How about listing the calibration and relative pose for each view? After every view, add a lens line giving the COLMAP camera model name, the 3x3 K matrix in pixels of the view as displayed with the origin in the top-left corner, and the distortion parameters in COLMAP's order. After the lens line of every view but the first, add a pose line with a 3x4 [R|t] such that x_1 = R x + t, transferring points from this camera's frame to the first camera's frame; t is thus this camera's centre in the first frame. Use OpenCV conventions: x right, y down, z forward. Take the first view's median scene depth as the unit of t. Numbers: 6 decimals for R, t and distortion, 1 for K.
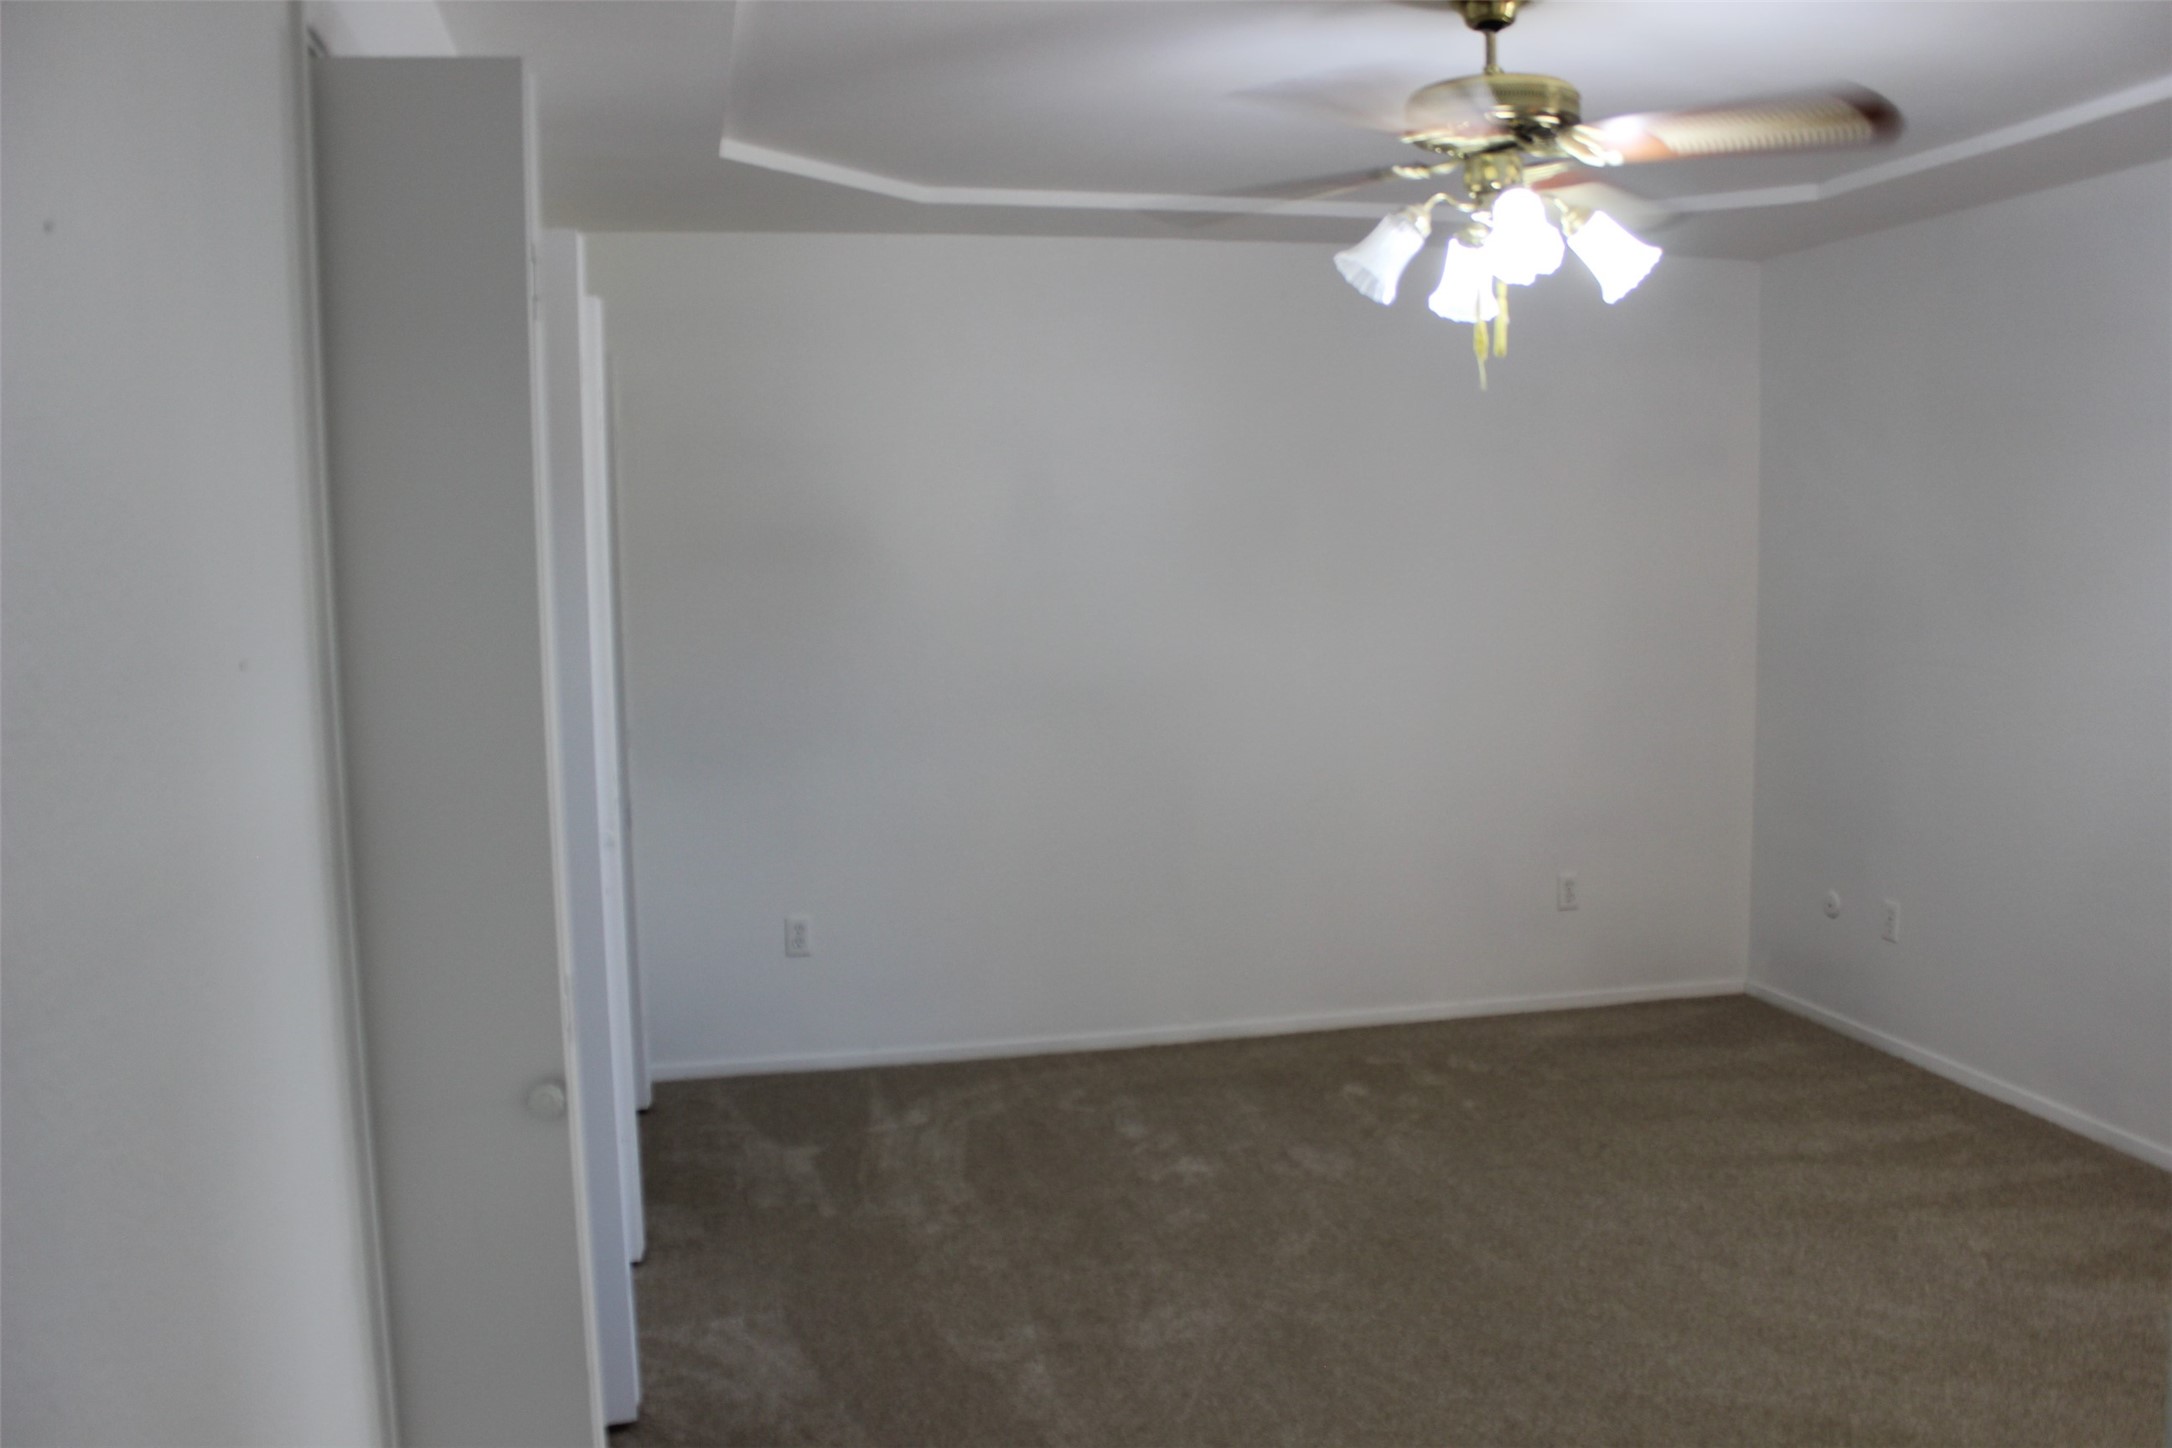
lens RADIAL K [[1805.3, 0, 1089.9], [0, 1805.3, 749.4], [0, 0, 1]] dist [-0.165533, 0.145108]
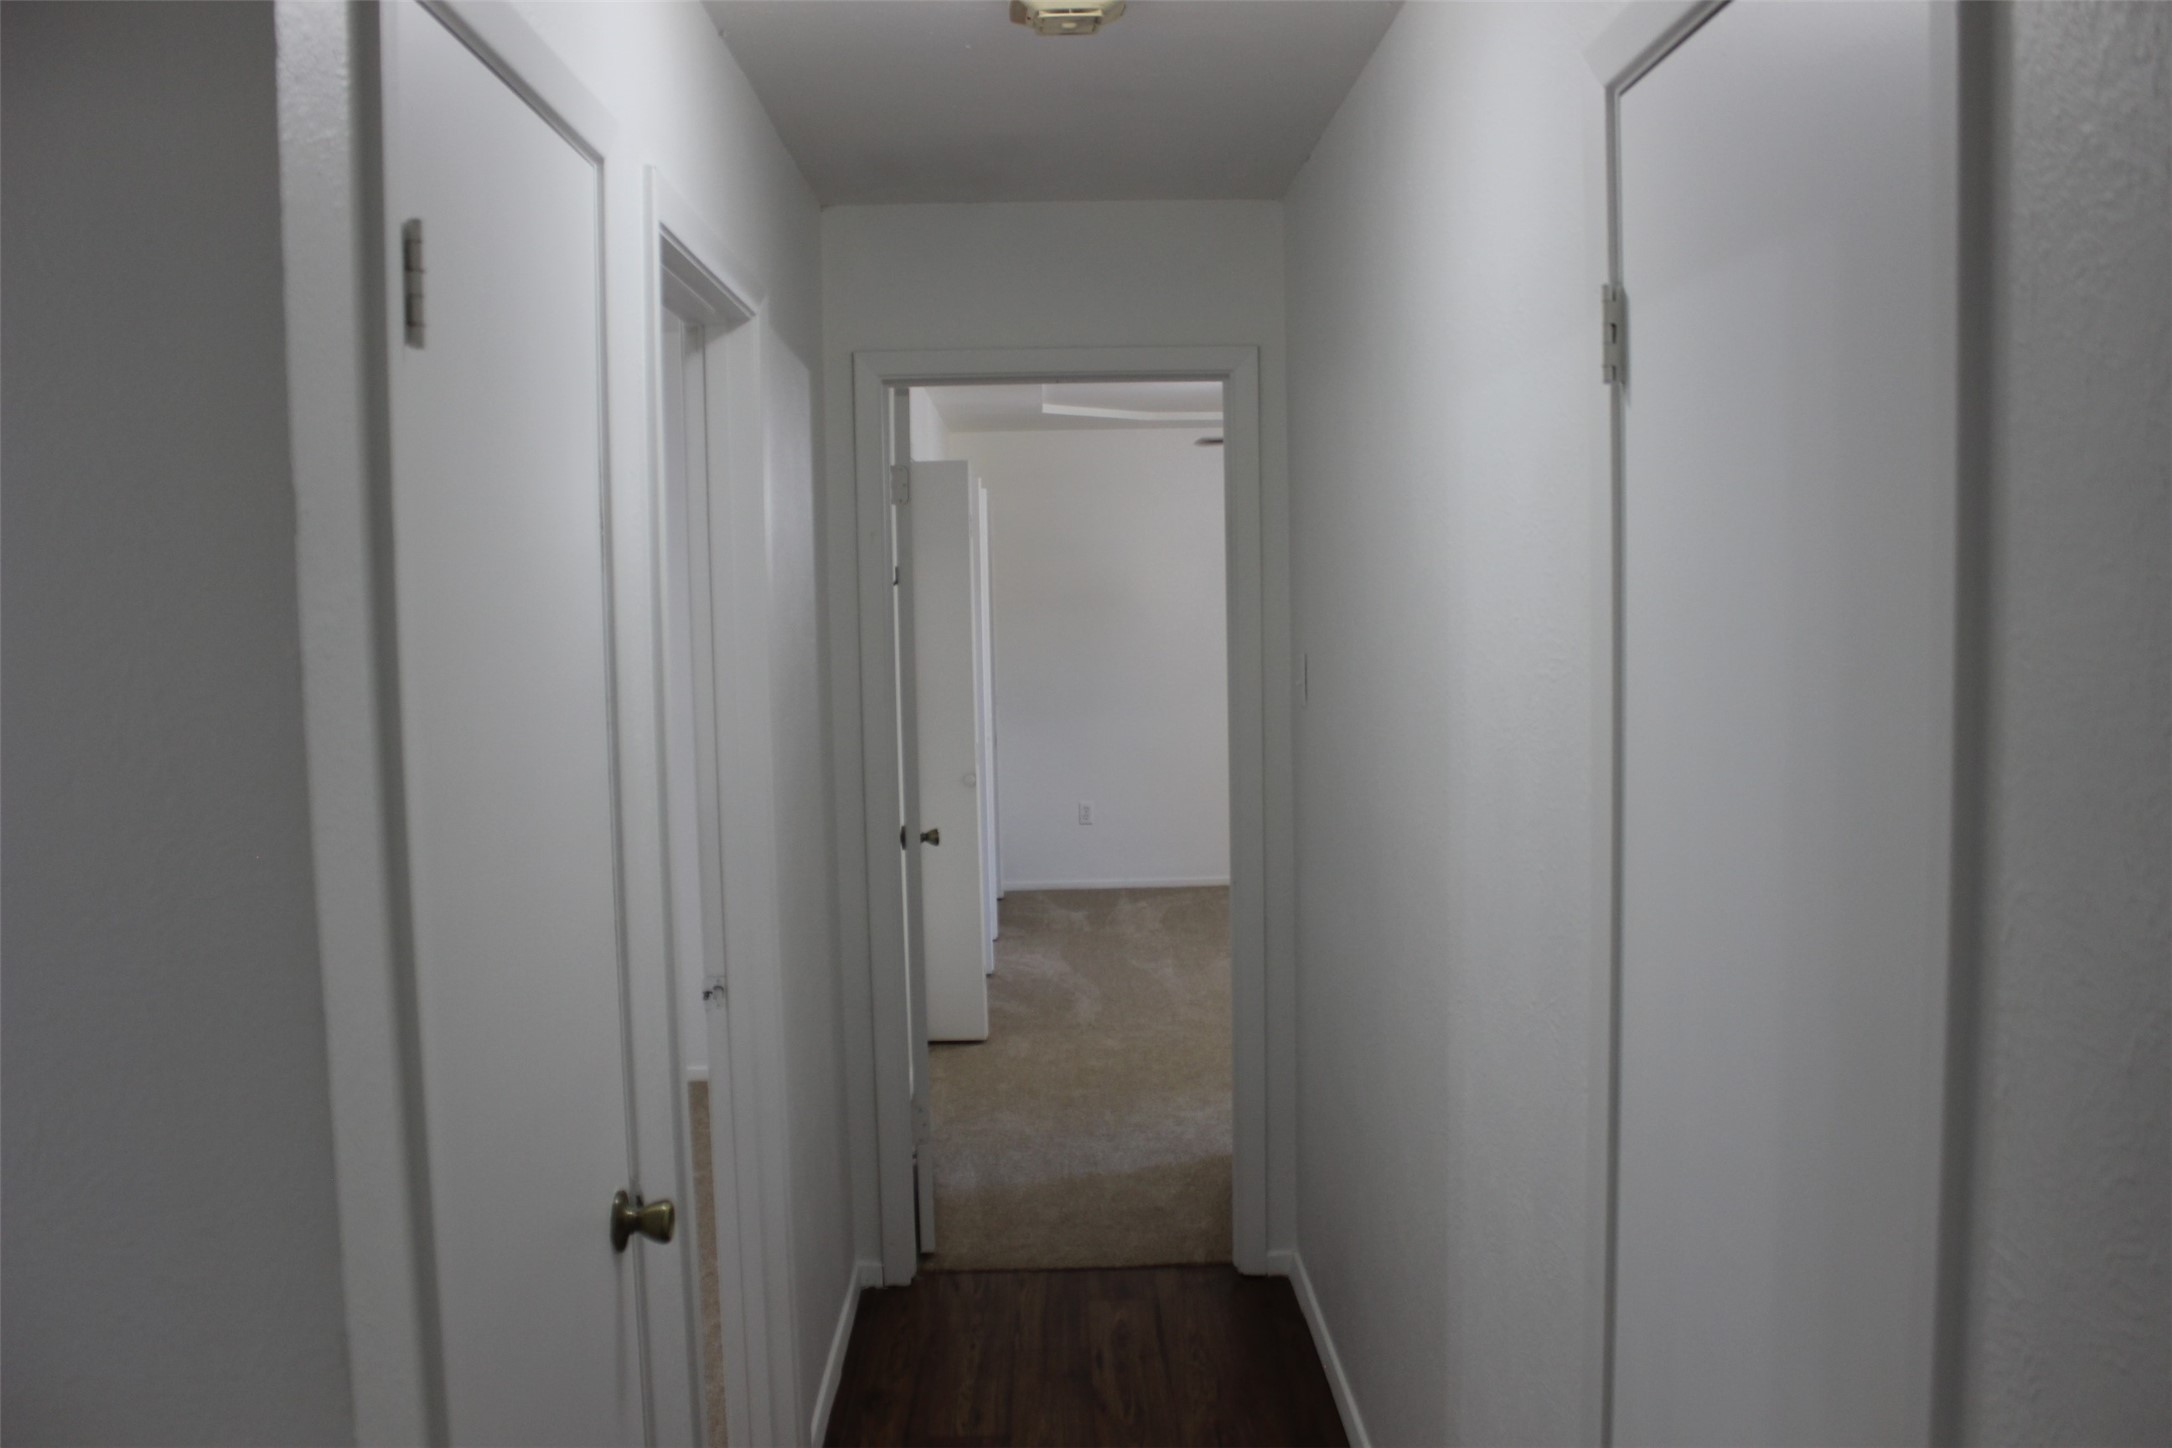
lens RADIAL K [[1805.3, 0, 1089.9], [0, 1805.3, 749.4], [0, 0, 1]] dist [-0.165533, 0.145108]
pose [[0.980111, 0.015782, -0.197823, 0.229436], [-0.021766, 0.999368, -0.028112, 0.102371], [0.197254, 0.031859, 0.979835, -0.900503]]
